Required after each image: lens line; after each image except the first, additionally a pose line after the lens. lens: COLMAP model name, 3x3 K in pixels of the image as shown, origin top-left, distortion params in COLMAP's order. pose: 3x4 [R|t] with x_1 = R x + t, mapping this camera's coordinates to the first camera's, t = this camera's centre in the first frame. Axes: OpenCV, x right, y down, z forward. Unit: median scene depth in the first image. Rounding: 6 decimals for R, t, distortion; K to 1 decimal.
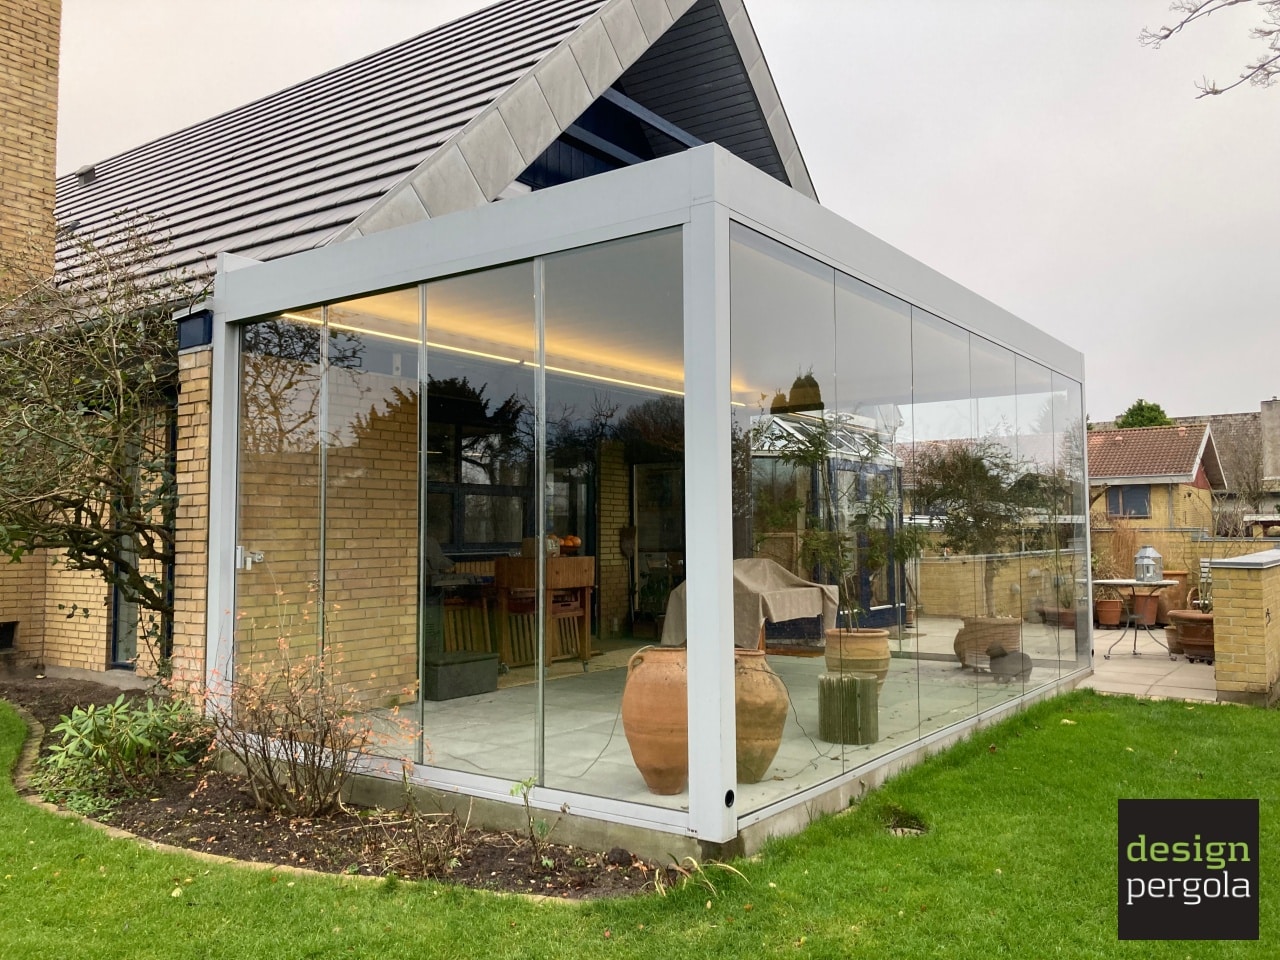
lens RADIAL K [[1051.6, 0, 653.2], [0, 1051.6, 486.7], [0, 0, 1]] dist [0.027810, -0.022568]
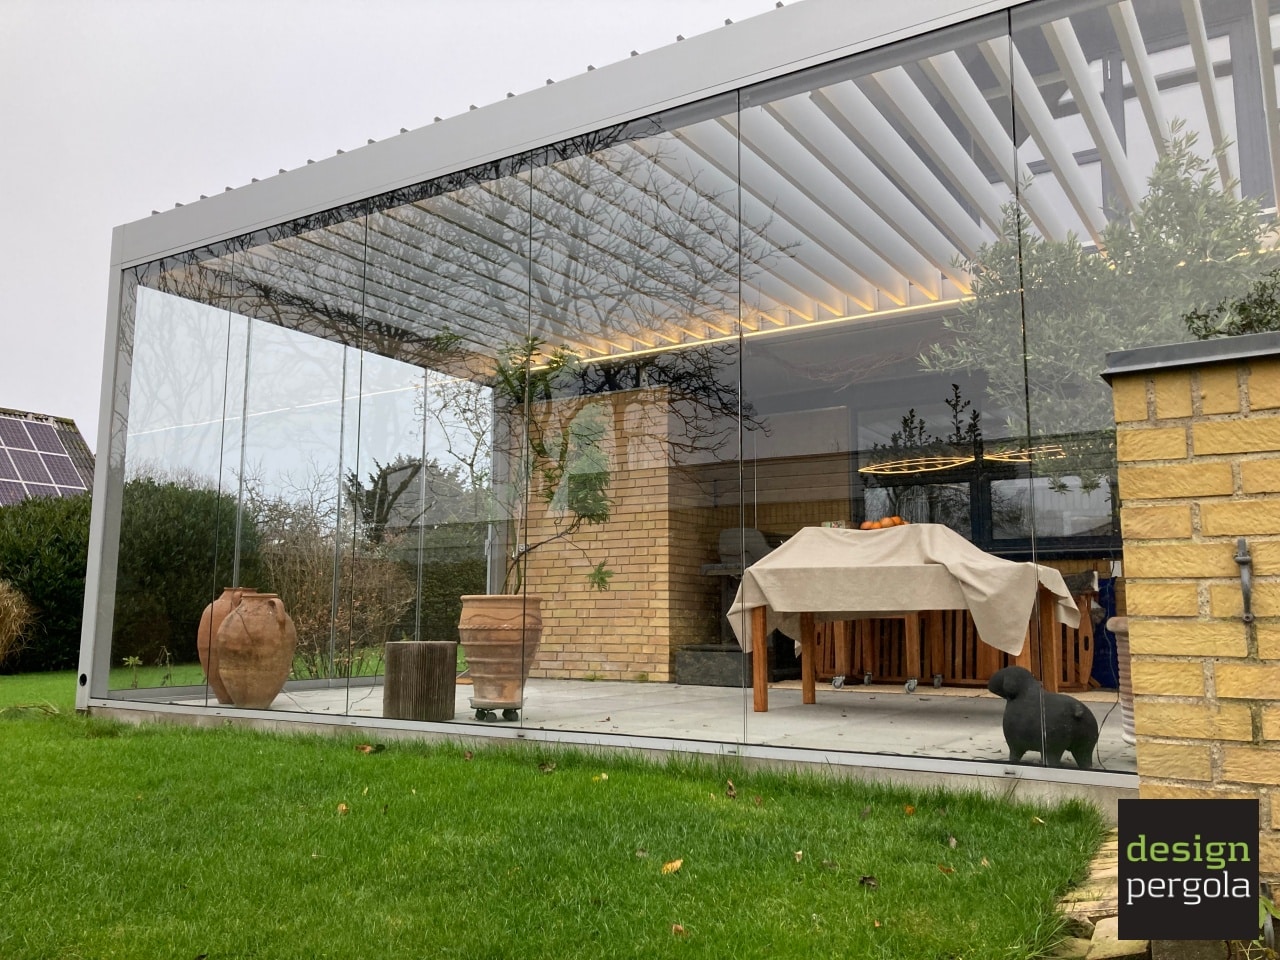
lens RADIAL K [[1051.6, 0, 637.4], [0, 1051.6, 475.0], [0, 0, 1]] dist [0.027810, -0.022568]
pose [[0.046183, -0.124913, -0.991092, 0.950451], [0.041100, 0.991548, -0.123055, 0.141253], [0.998087, -0.035050, 0.050927, 1.032998]]
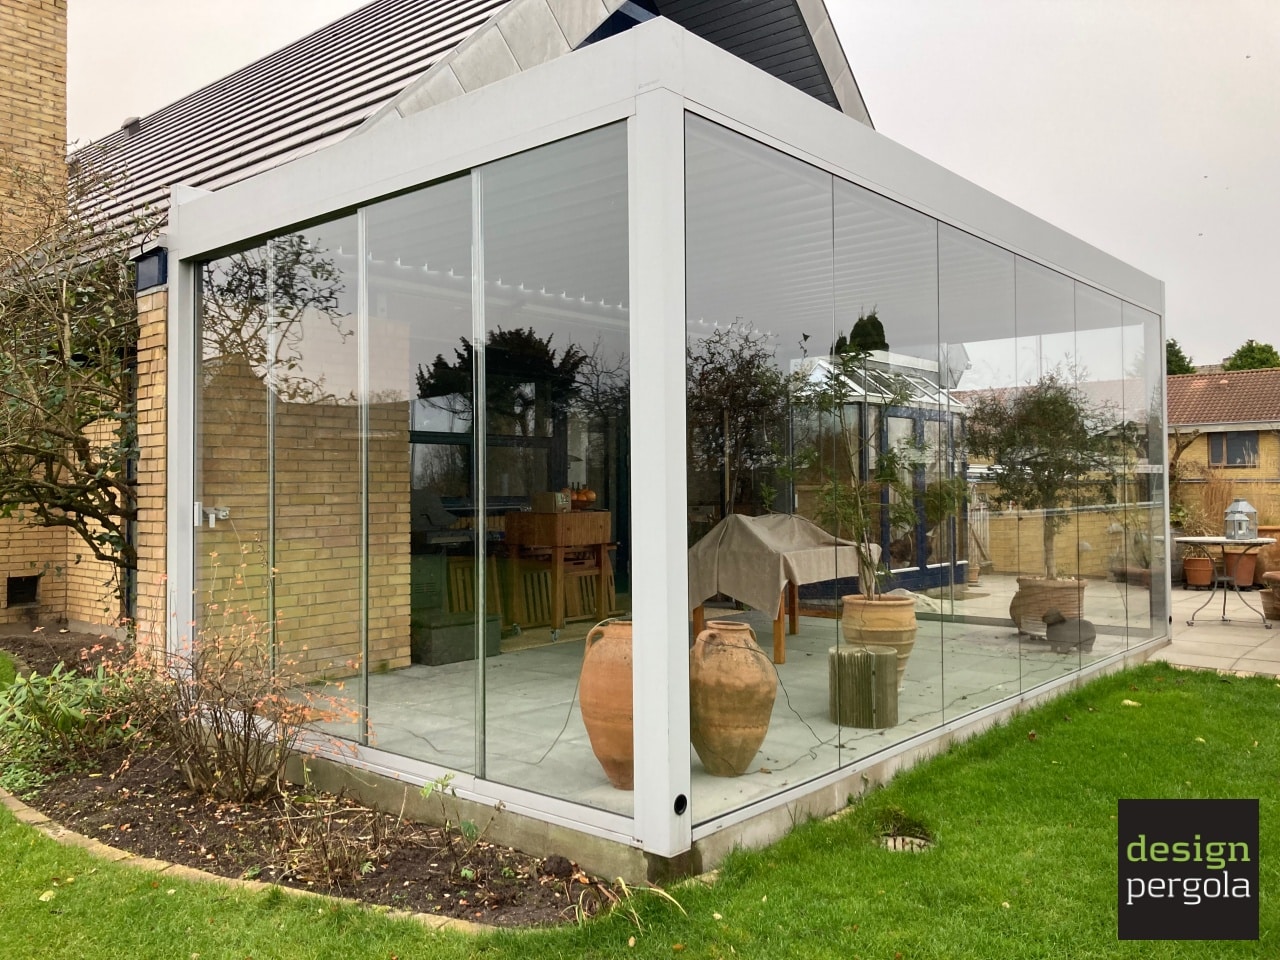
lens RADIAL K [[1051.6, 0, 630.1], [0, 1051.6, 474.1], [0, 0, 1]] dist [0.027810, -0.022568]
pose [[0.995153, -0.002739, -0.098299, 0.071442], [0.006174, 0.999380, 0.034662, 0.001747], [0.098143, -0.035101, 0.994553, 0.103886]]
